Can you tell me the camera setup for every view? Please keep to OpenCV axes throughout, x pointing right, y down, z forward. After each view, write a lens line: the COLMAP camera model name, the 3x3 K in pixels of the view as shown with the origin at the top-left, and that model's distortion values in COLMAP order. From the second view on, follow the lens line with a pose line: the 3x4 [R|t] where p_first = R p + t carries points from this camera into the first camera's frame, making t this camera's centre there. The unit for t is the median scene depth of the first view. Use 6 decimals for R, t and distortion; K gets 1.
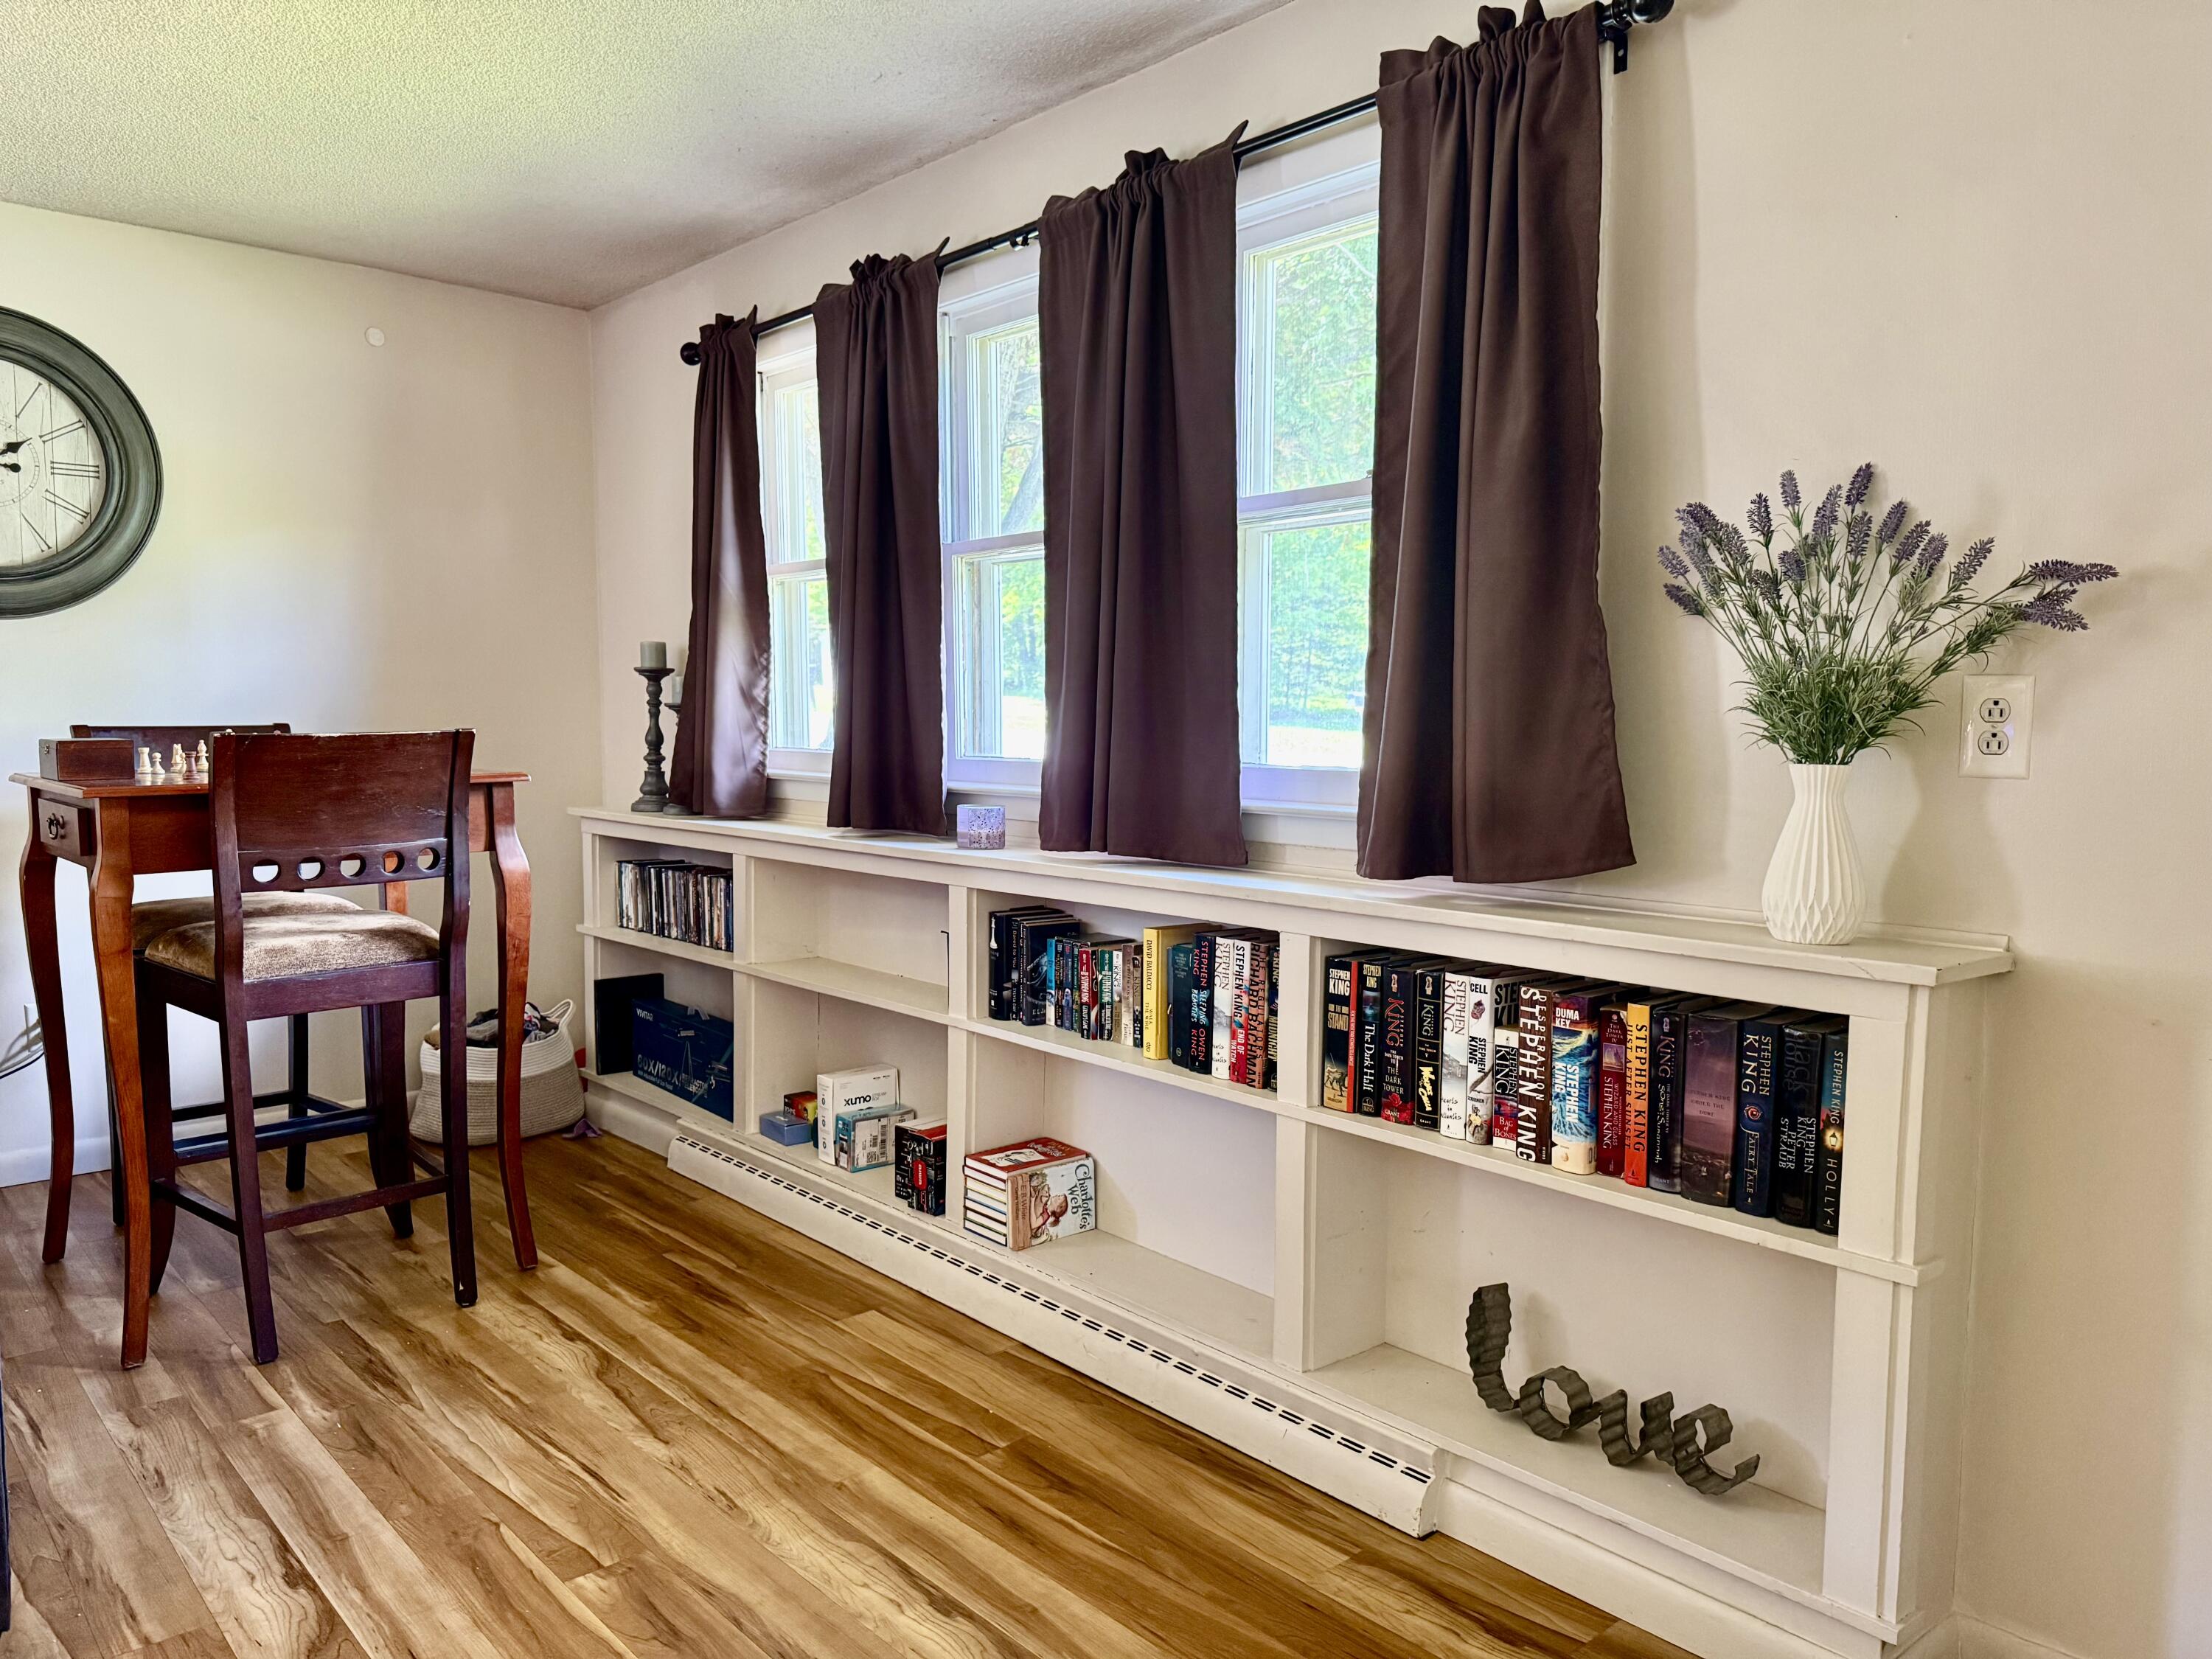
lens RADIAL K [[1565.0, 0, 1091.8], [0, 1565.0, 820.4], [0, 0, 1]] dist [0.057505, -0.055070]
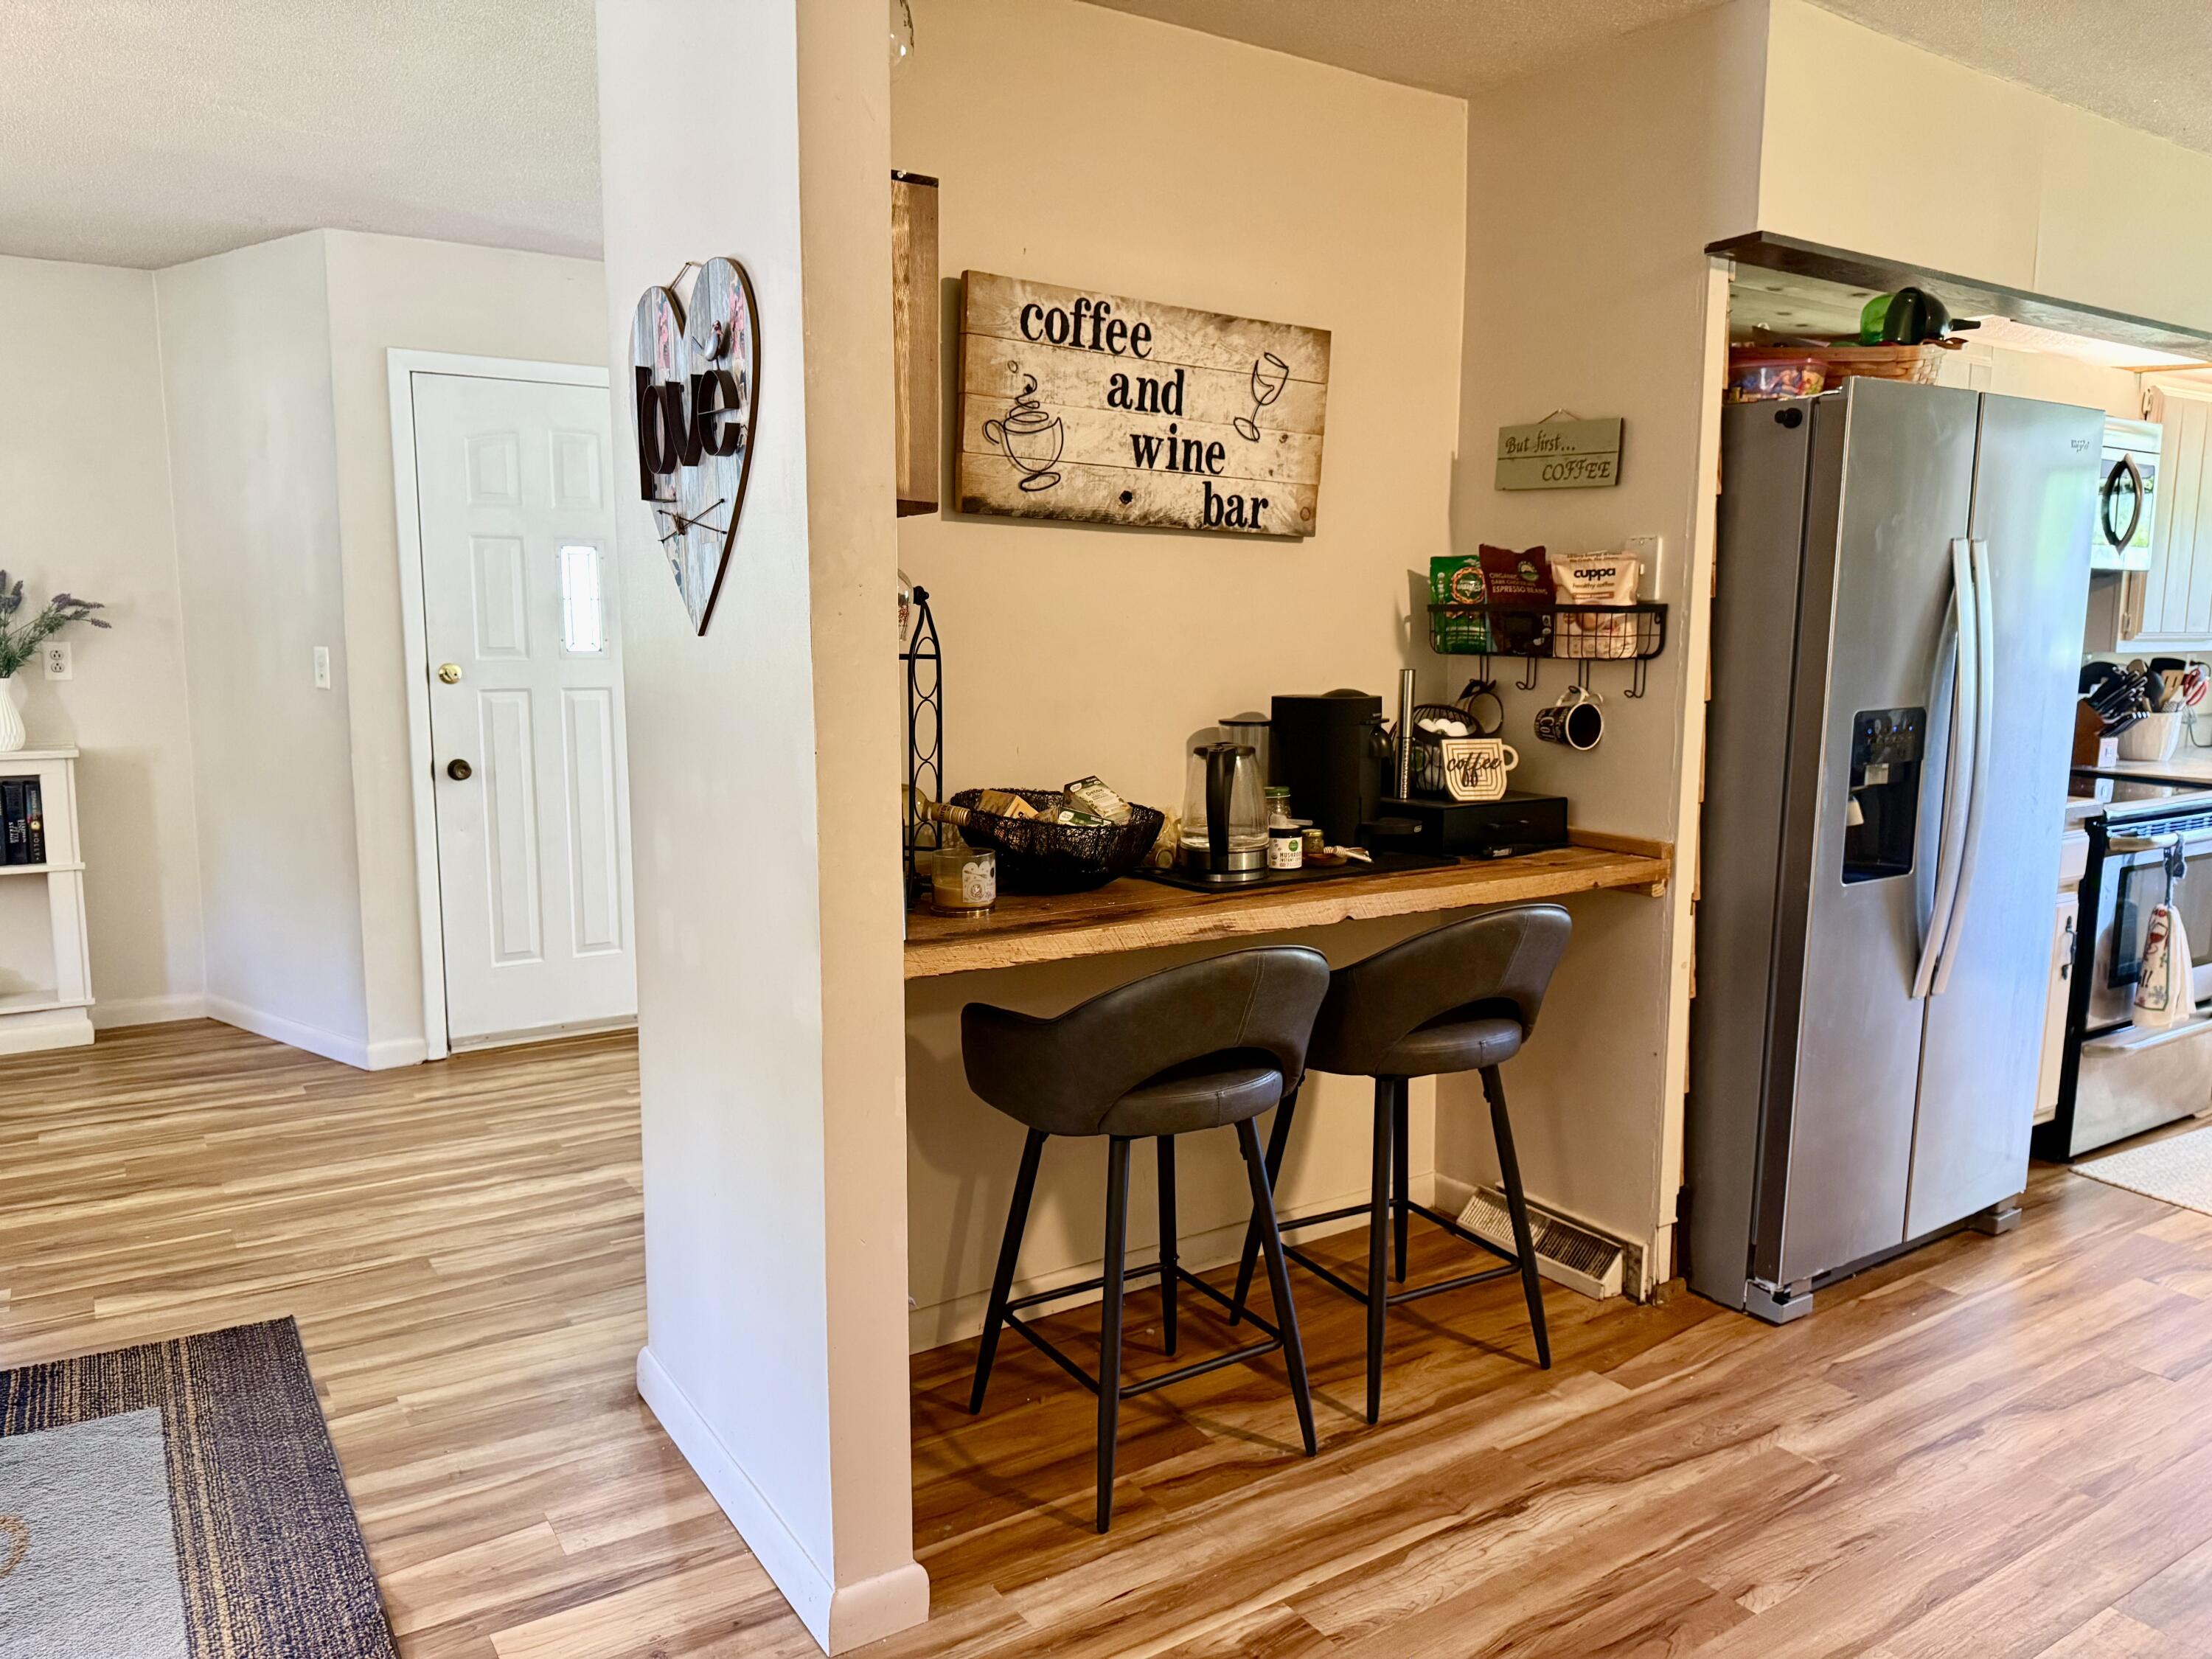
lens RADIAL K [[1565.0, 0, 1106.7], [0, 1565.0, 837.5], [0, 0, 1]] dist [0.057505, -0.055070]
pose [[0.136738, -0.138393, 0.980893, -1.499022], [0.066808, 0.989227, 0.130255, 0.002145], [-0.988352, 0.047721, 0.144511, -0.890431]]
